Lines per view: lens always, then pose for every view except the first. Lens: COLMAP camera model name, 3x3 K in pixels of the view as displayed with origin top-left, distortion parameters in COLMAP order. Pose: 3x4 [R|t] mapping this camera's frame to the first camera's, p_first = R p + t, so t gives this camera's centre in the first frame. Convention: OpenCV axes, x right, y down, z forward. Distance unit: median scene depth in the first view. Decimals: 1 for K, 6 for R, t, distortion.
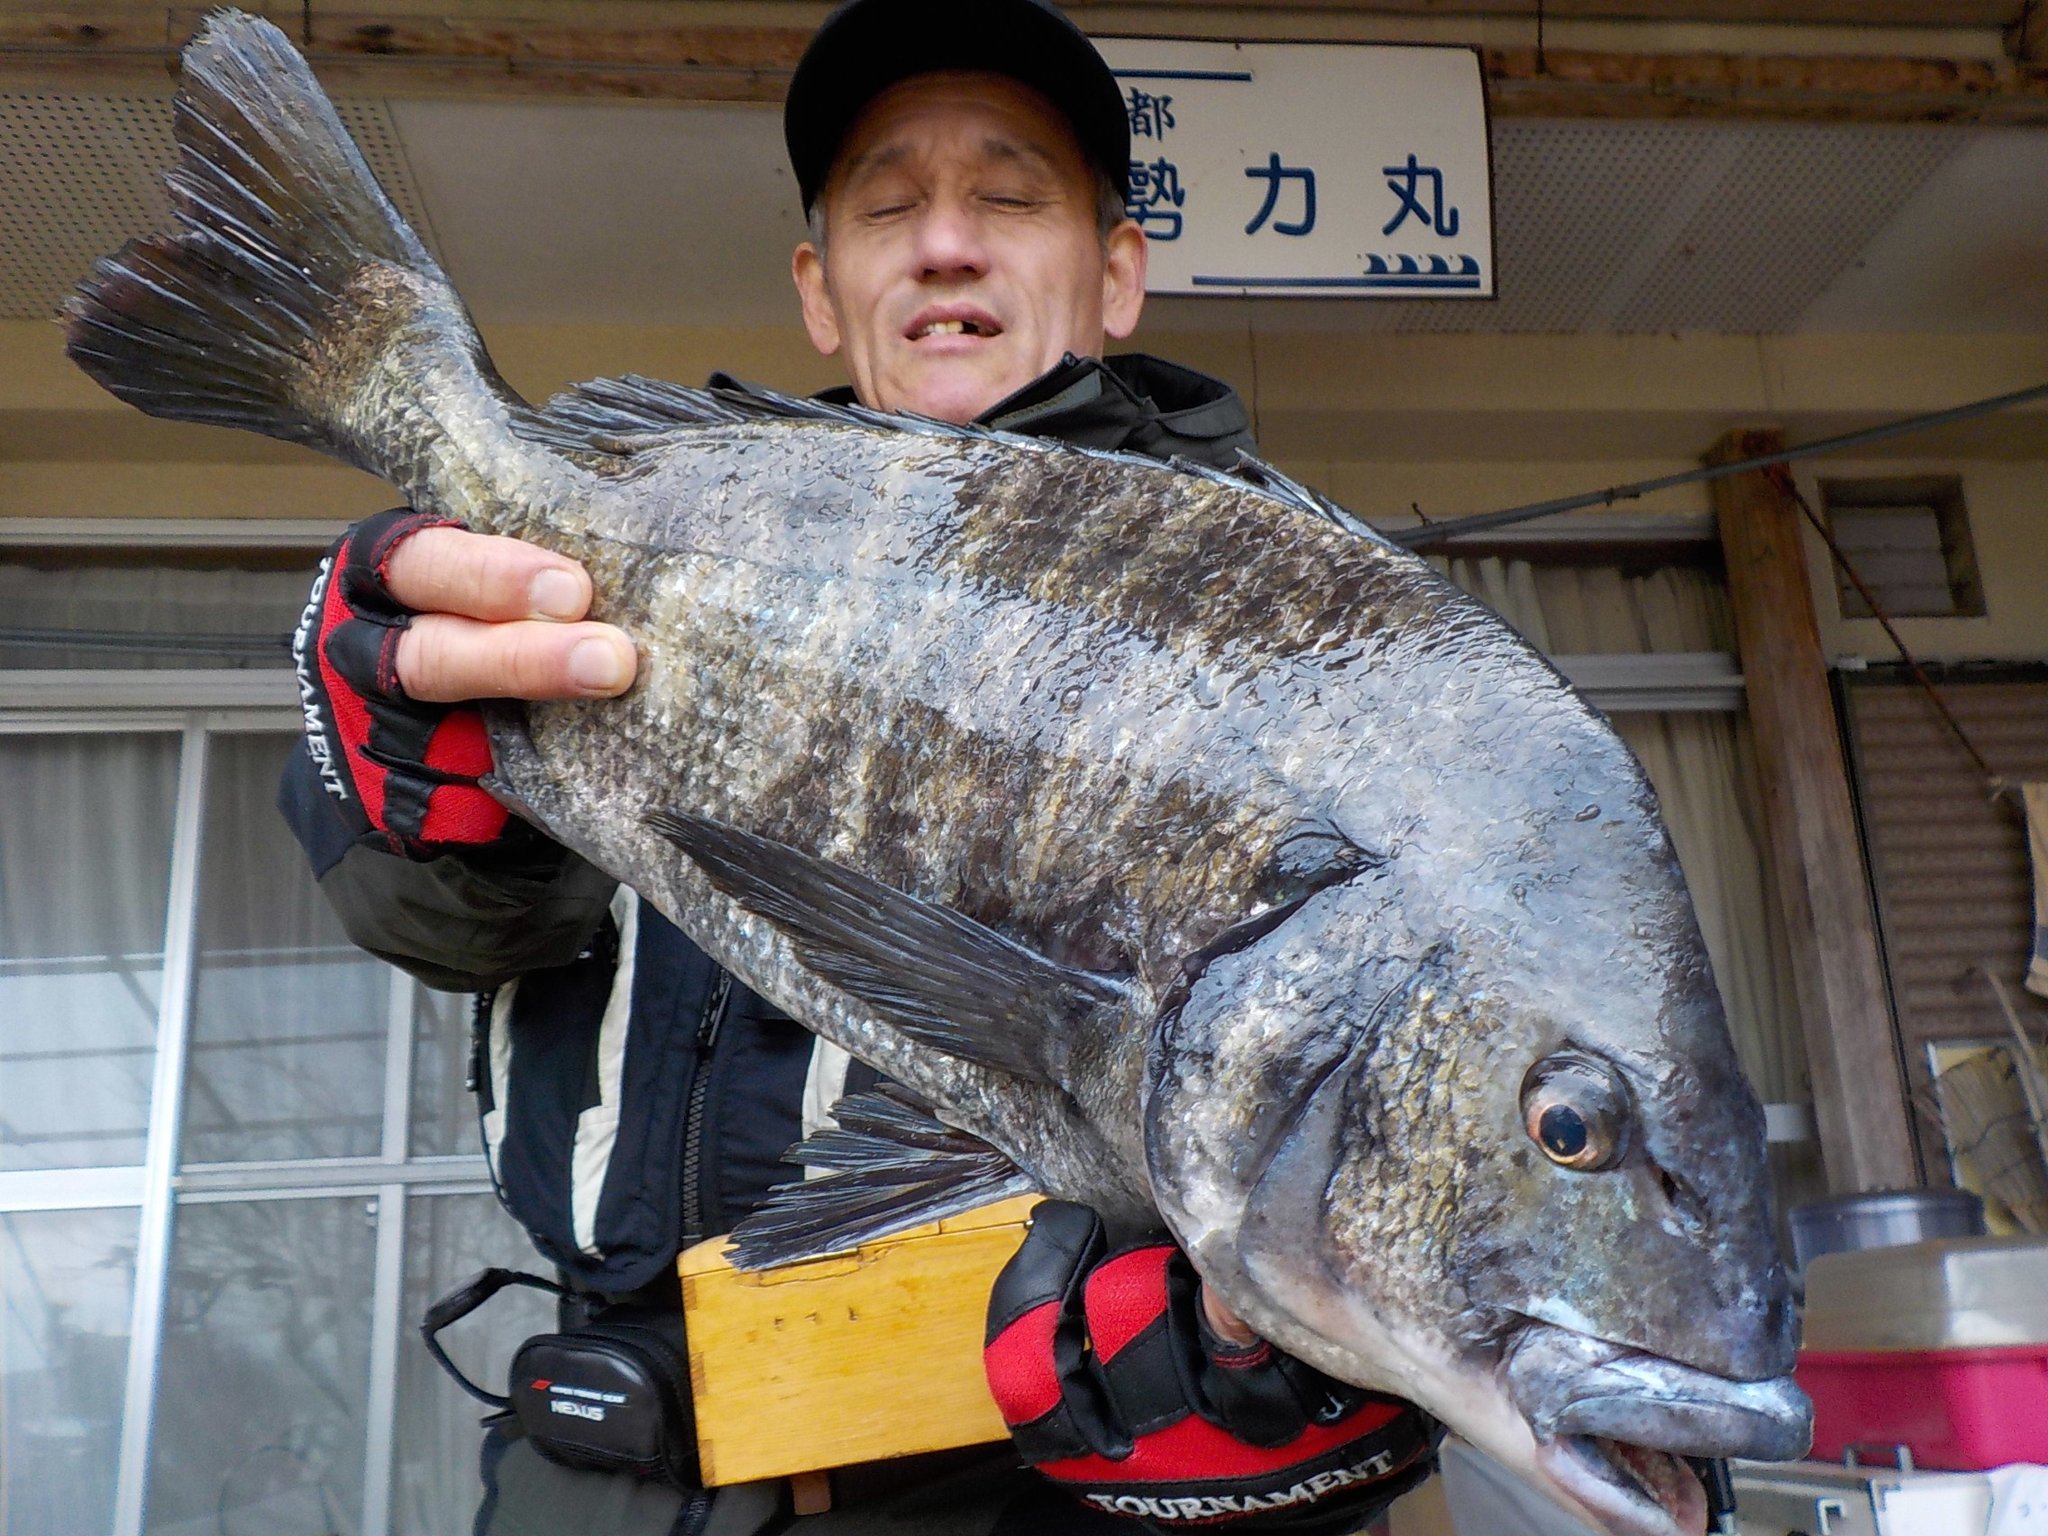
lens RADIAL K [[1952.9, 0, 1078.7], [0, 1952.9, 789.0], [0, 0, 1]] dist [0.008193, 0.000000]
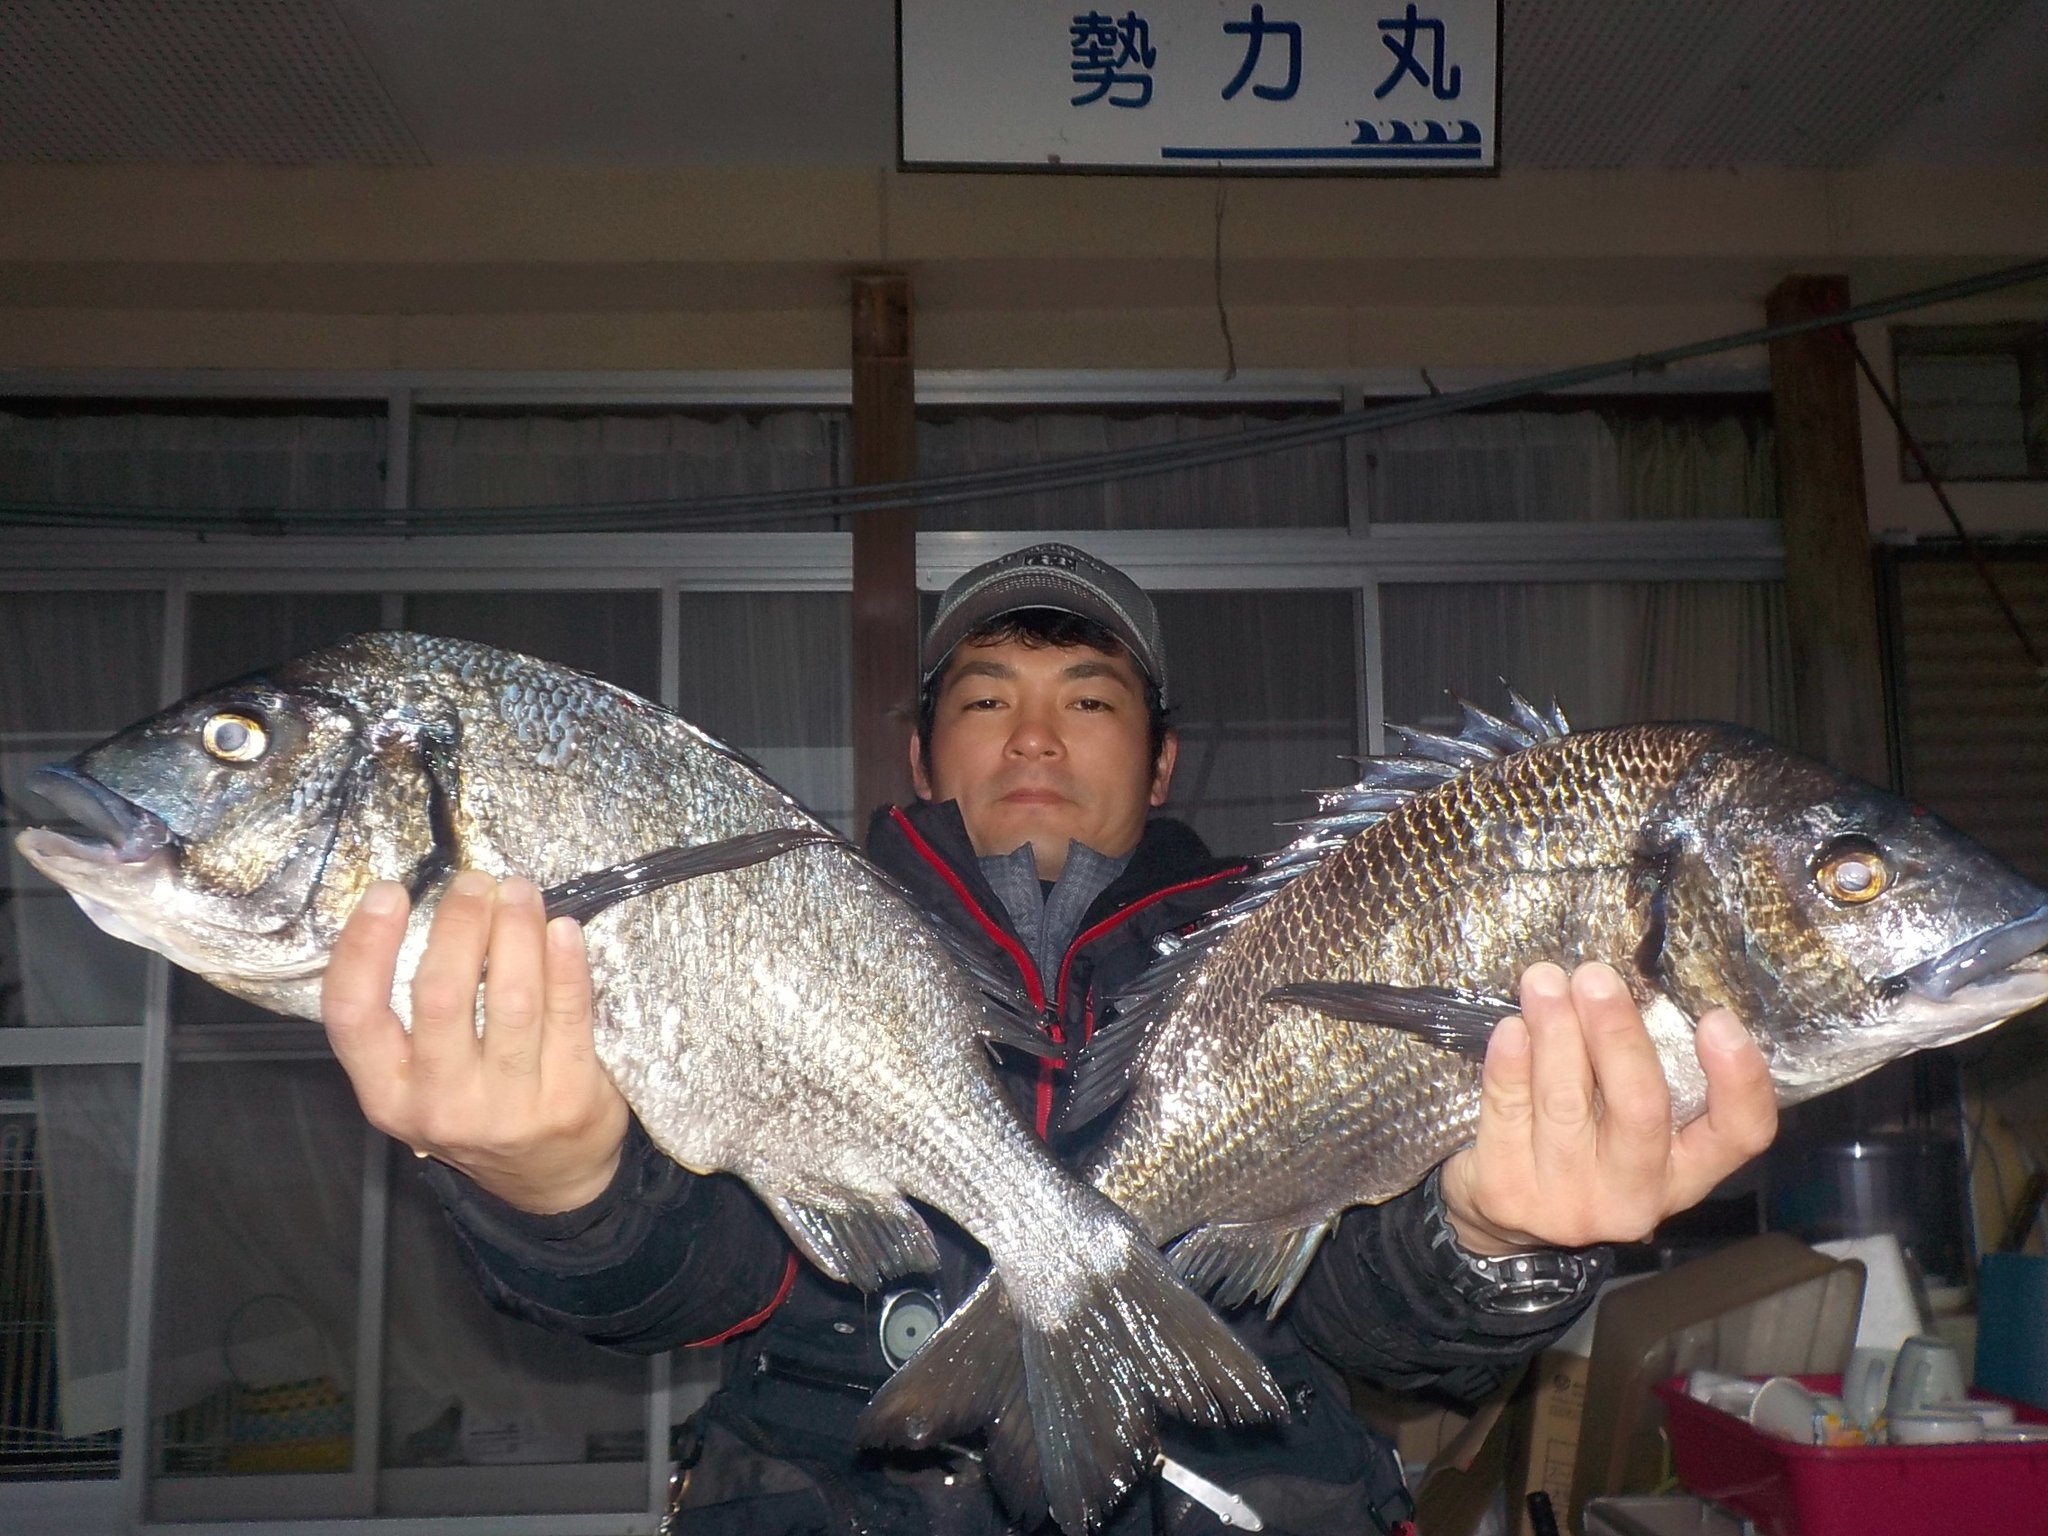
lens RADIAL K [[1952.9, 0, 1061.6], [0, 1952.9, 813.2], [0, 0, 1]] dist [0.008193, 0.000000]
pose [[0.997367, 0.025186, -0.068012, 0.077717], [-0.014357, 0.987772, 0.155244, -0.090506], [0.071090, -0.153859, 0.985532, 0.039283]]
